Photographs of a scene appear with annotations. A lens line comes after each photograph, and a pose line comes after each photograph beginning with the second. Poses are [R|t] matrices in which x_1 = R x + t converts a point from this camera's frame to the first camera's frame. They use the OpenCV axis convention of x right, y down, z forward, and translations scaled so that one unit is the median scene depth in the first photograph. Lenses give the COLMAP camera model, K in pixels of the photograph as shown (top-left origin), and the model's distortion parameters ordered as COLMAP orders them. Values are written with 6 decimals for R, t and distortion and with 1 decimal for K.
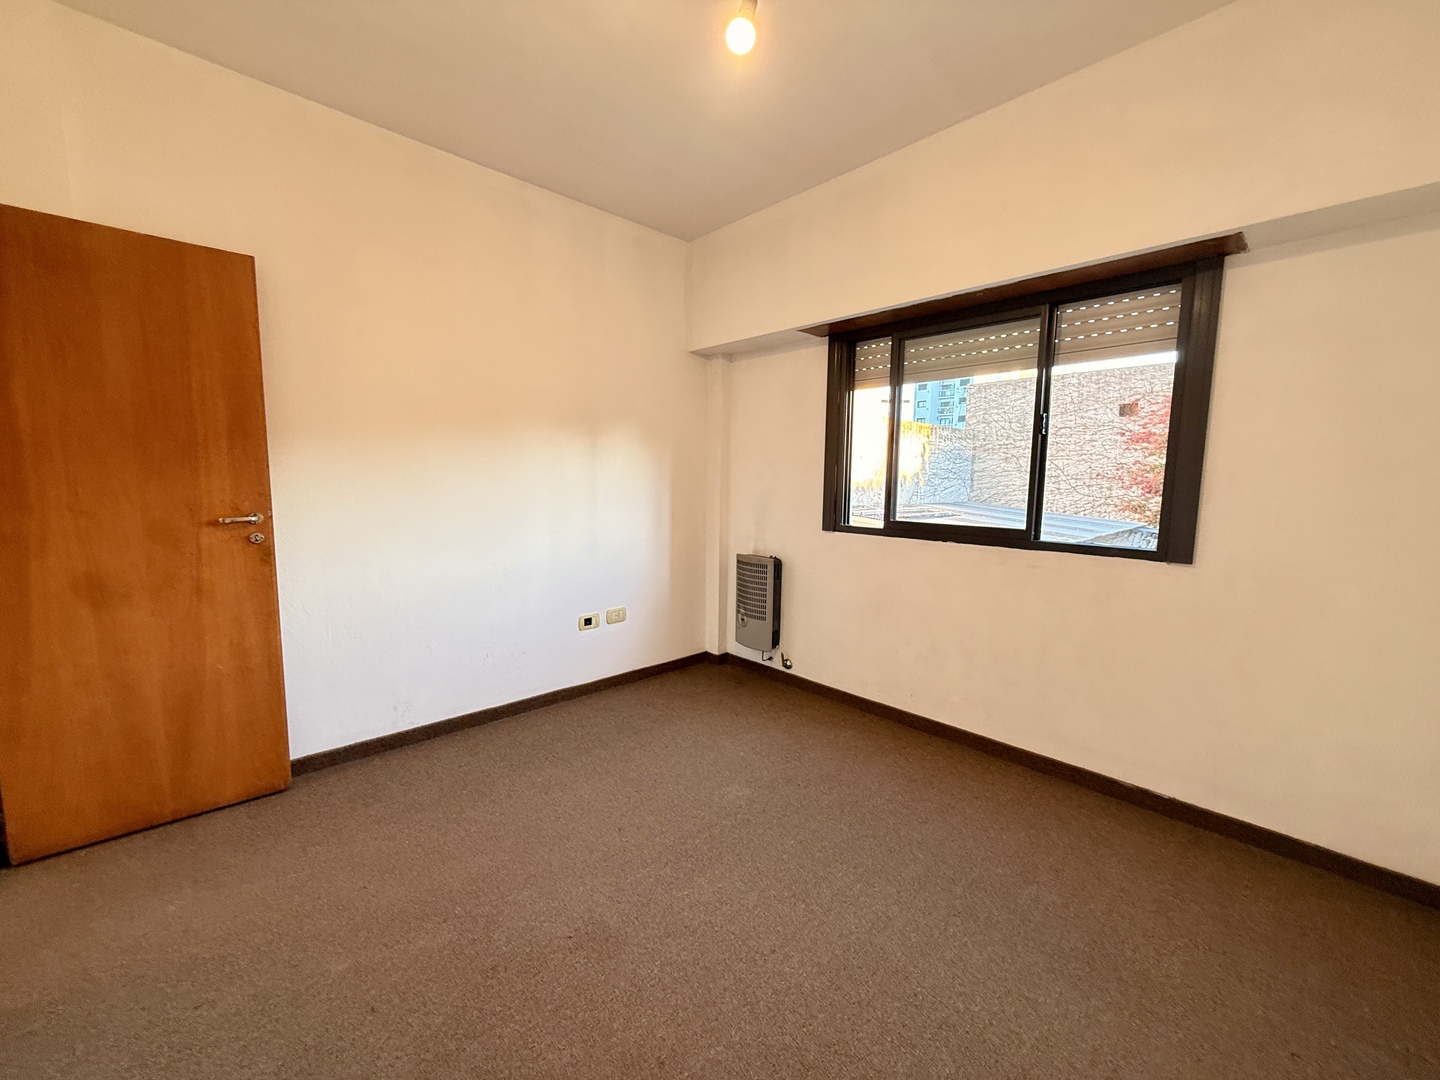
lens RADIAL K [[574.9, 0, 724.2], [0, 574.9, 542.4], [0, 0, 1]] dist [-0.000959, 0.000440]
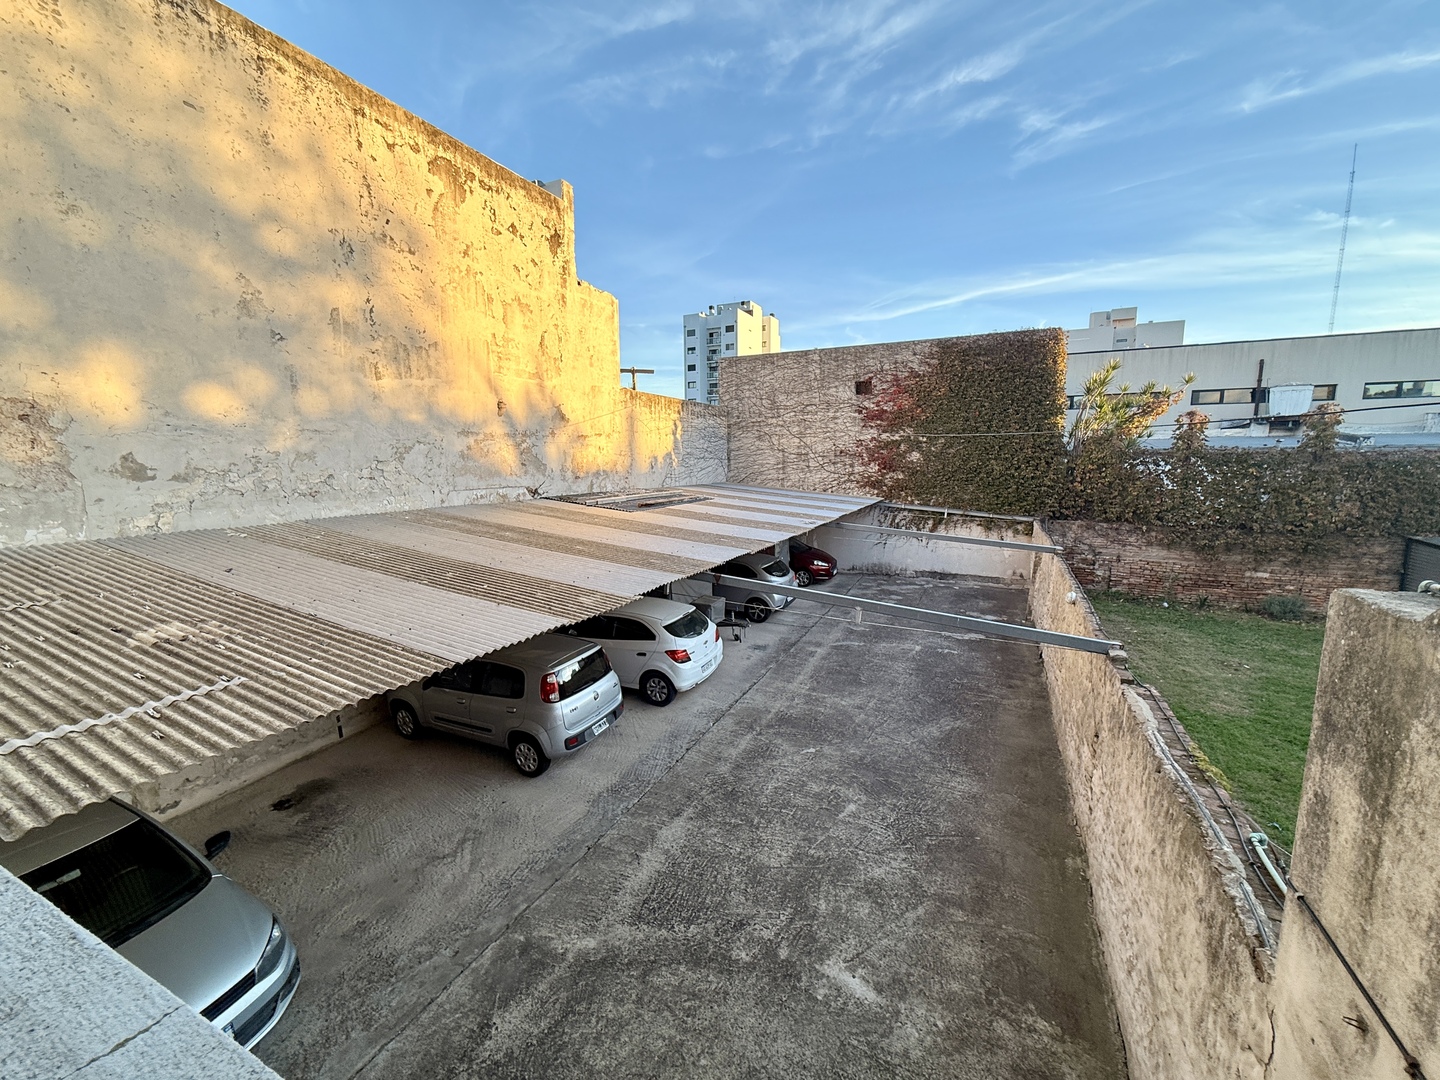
lens RADIAL K [[574.9, 0, 721.7], [0, 574.9, 541.2], [0, 0, 1]] dist [-0.000959, 0.000440]
pose [[0.934491, -0.068886, 0.349258, 0.081051], [0.058471, 0.997476, 0.040290, -0.012515], [-0.351151, -0.017229, 0.936160, 0.112218]]
